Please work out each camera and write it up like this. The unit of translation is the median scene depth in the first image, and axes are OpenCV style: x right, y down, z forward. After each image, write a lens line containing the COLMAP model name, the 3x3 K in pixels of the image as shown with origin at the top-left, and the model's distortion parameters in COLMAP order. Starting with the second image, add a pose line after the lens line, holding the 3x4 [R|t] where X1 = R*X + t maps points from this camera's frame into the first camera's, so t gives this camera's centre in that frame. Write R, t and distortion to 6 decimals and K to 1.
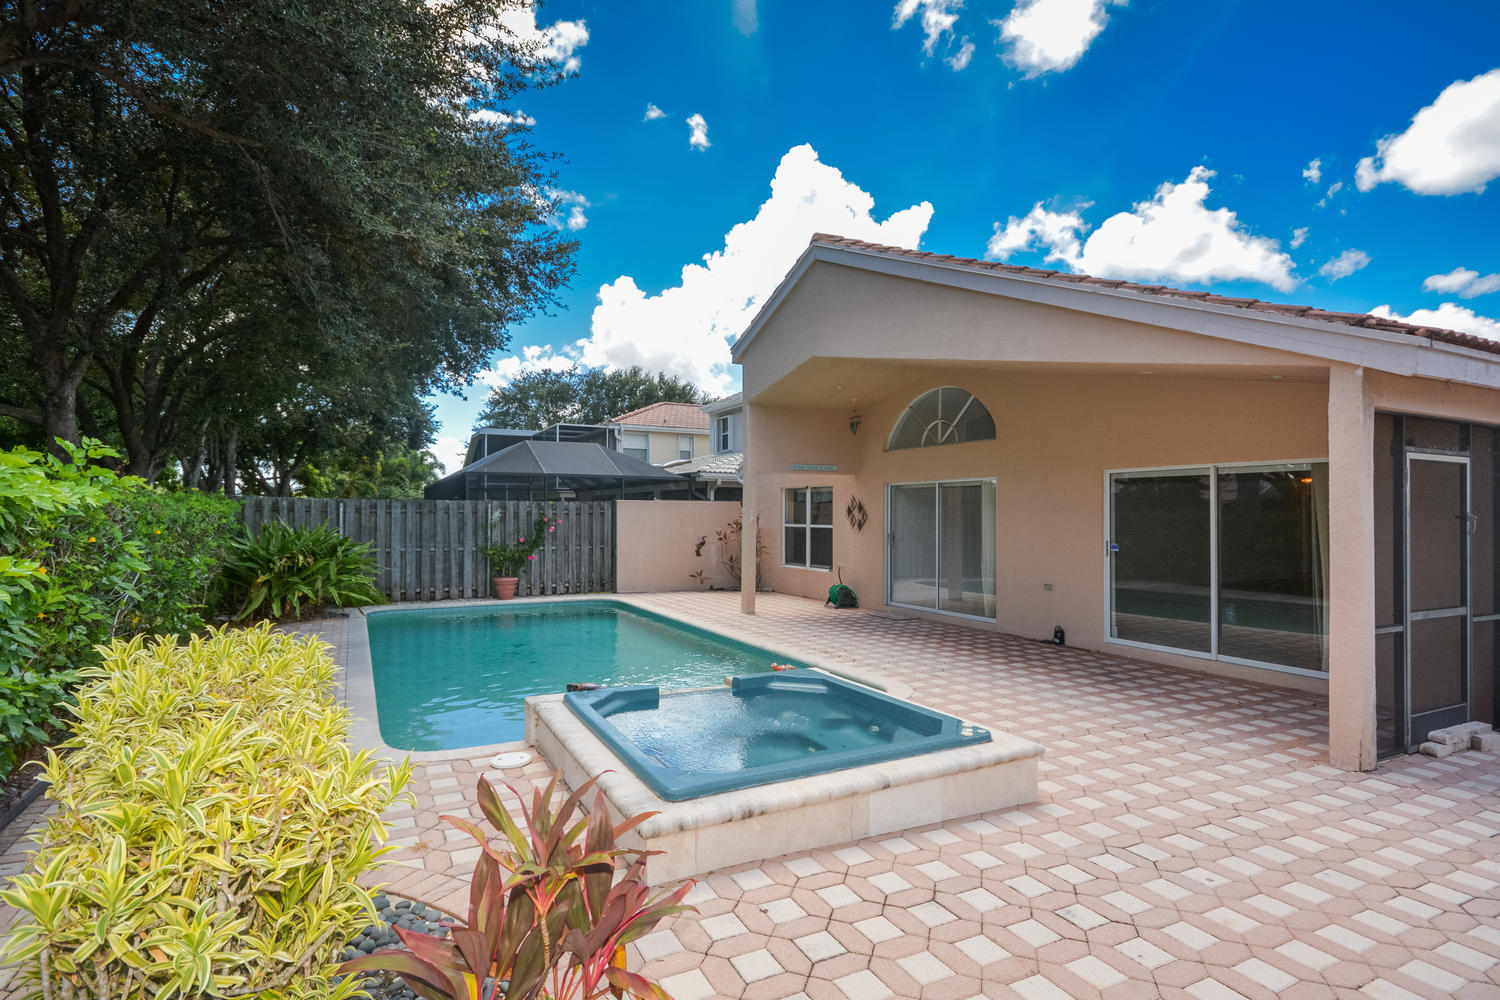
lens RADIAL K [[751.6, 0, 750.0], [0, 751.6, 500.0], [0, 0, 1]] dist [0.000465, -0.000197]
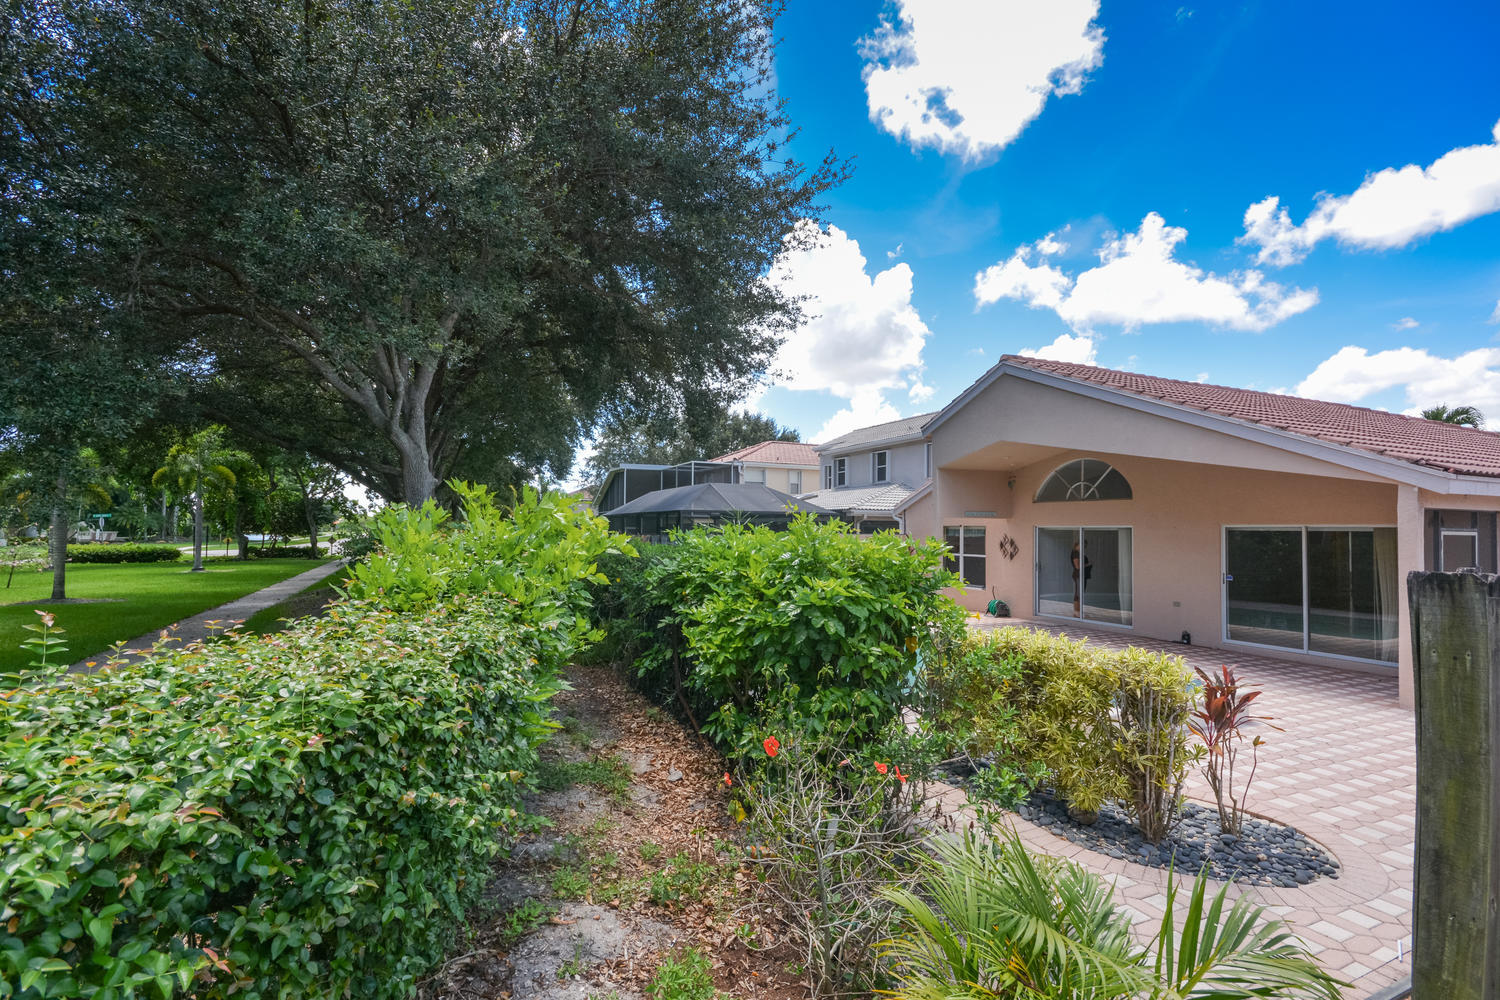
lens RADIAL K [[705.9, 0, 754.6], [0, 705.9, 507.8], [0, 0, 1]] dist [0.020342, -0.015268]
pose [[0.999632, 0.003143, -0.026939, -0.326408], [-0.003347, 0.999966, -0.007530, -0.048661], [0.026914, 0.007617, 0.999609, -0.333607]]
